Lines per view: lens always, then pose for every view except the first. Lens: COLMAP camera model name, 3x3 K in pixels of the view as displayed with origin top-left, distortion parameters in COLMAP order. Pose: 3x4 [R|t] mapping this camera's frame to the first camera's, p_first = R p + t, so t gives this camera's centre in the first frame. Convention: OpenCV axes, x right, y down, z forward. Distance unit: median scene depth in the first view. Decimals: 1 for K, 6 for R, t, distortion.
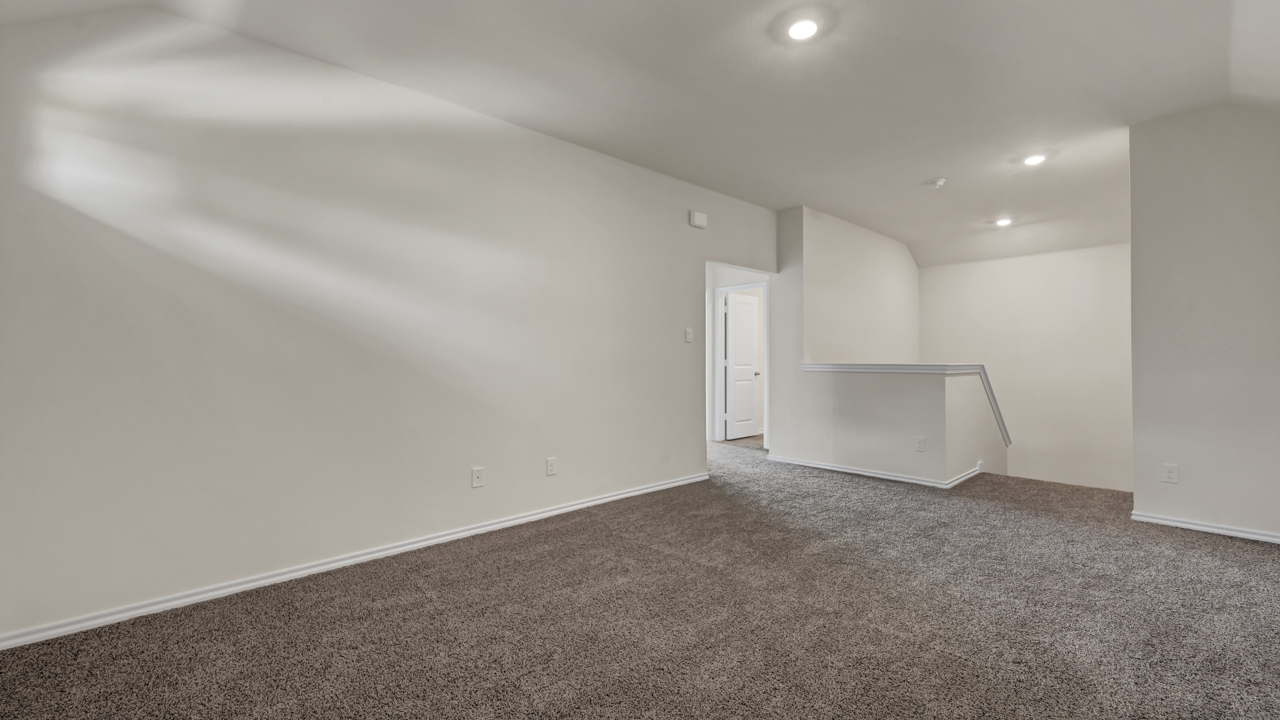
lens RADIAL K [[523.8, 0, 640.0], [0, 523.8, 346.2], [0, 0, 1]] dist [0.001596, 0.000201]
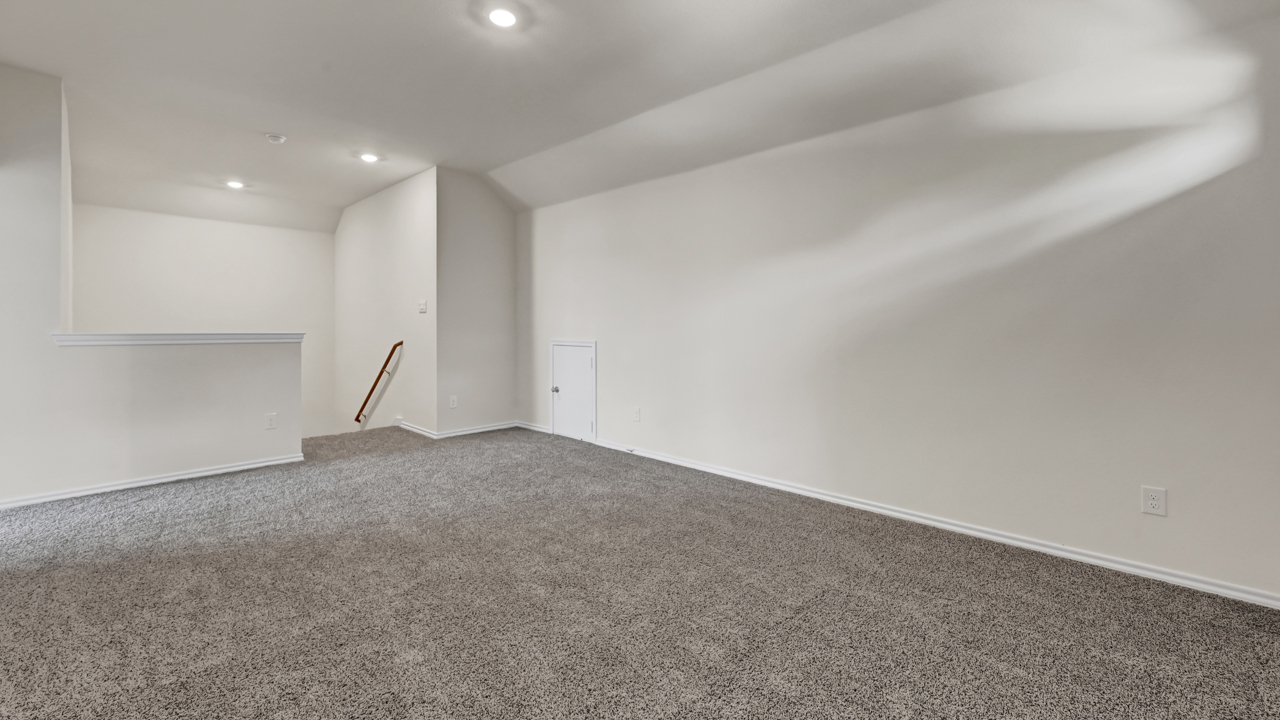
lens RADIAL K [[512.4, 0, 642.3], [0, 512.4, 333.3], [0, 0, 1]] dist [-0.000522, -0.000096]
pose [[-0.062910, -0.014499, 0.997914, -0.496859], [-0.027195, 0.999548, 0.012809, 0.005458], [-0.997649, -0.026333, -0.063276, 0.520785]]
